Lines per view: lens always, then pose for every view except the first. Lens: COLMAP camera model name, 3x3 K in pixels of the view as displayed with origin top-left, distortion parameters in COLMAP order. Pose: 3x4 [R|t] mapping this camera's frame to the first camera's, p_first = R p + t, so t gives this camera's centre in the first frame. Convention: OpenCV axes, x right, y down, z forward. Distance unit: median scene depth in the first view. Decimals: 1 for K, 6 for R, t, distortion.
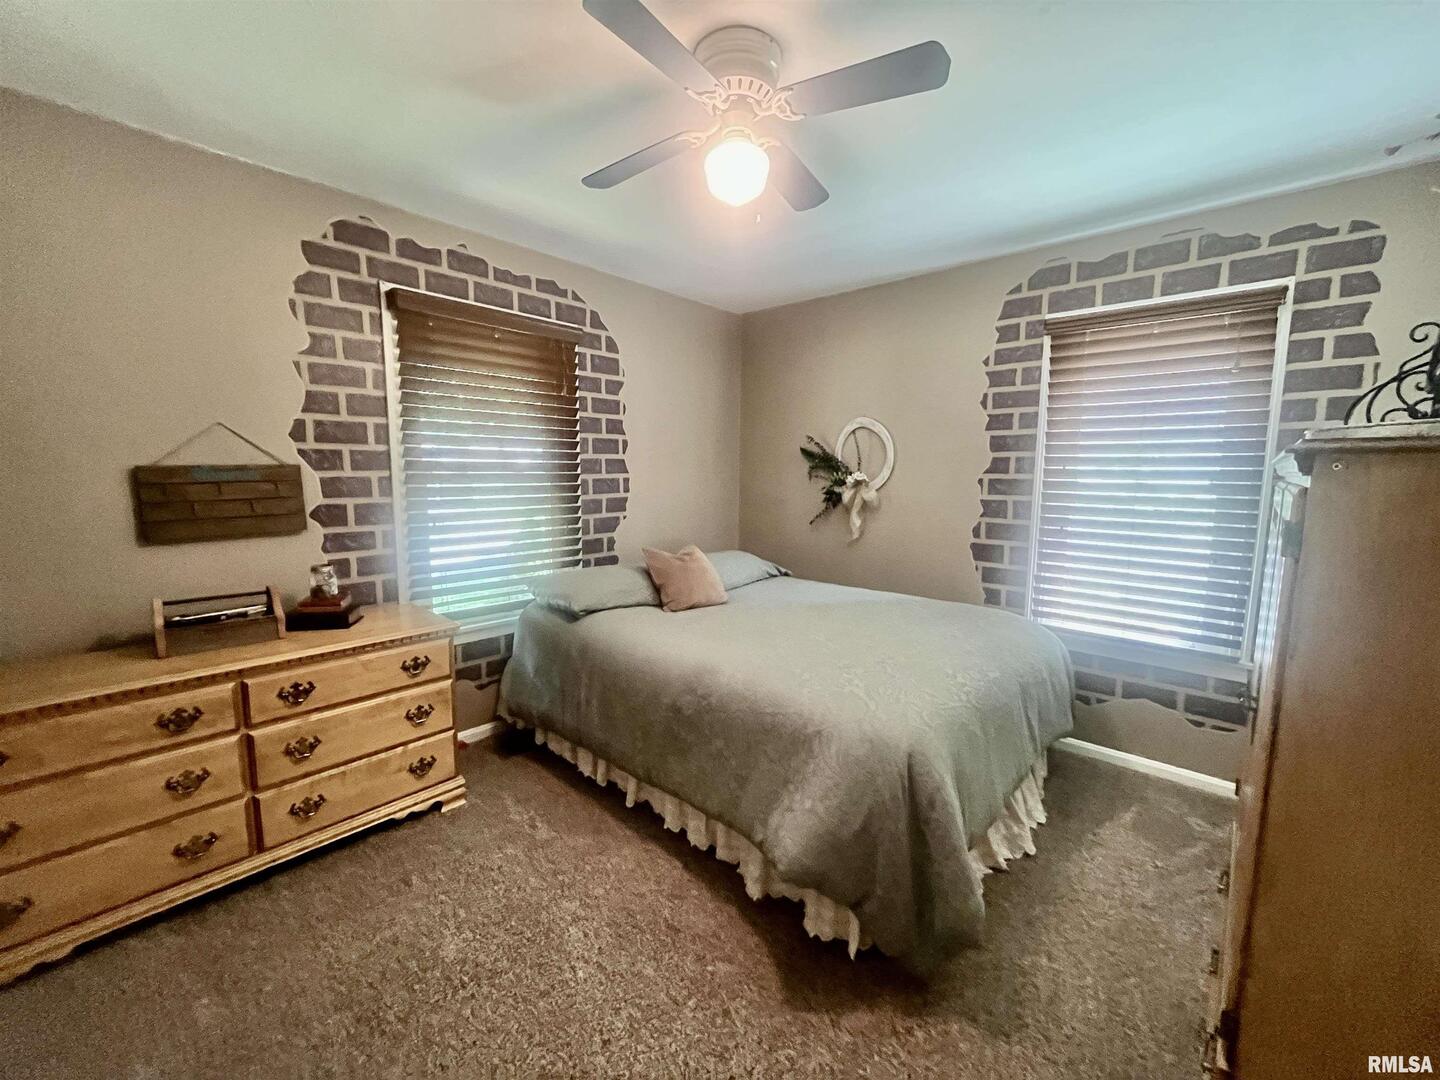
lens RADIAL K [[582.5, 0, 715.4], [0, 582.5, 543.5], [0, 0, 1]] dist [0.002304, 0.000227]
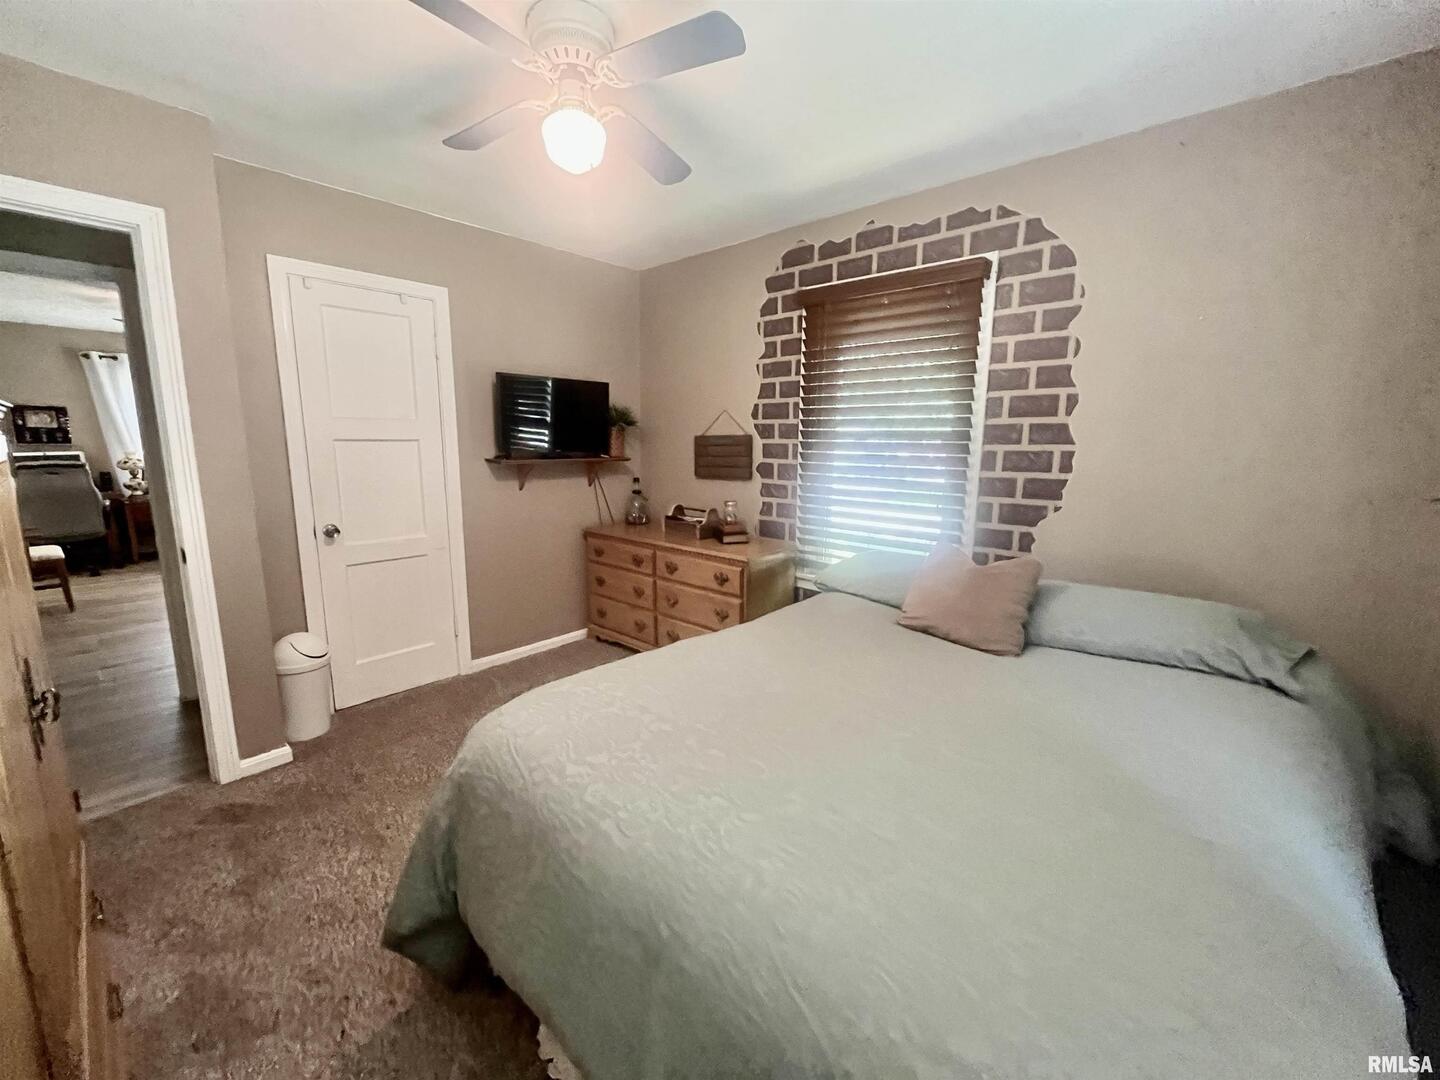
lens RADIAL K [[582.5, 0, 716.9], [0, 582.5, 541.5], [0, 0, 1]] dist [0.002304, 0.000227]
pose [[0.004868, 0.168228, -0.985736, 0.753190], [-0.136053, 0.976693, 0.166013, -0.095709], [0.990690, 0.133304, 0.027643, 0.841295]]
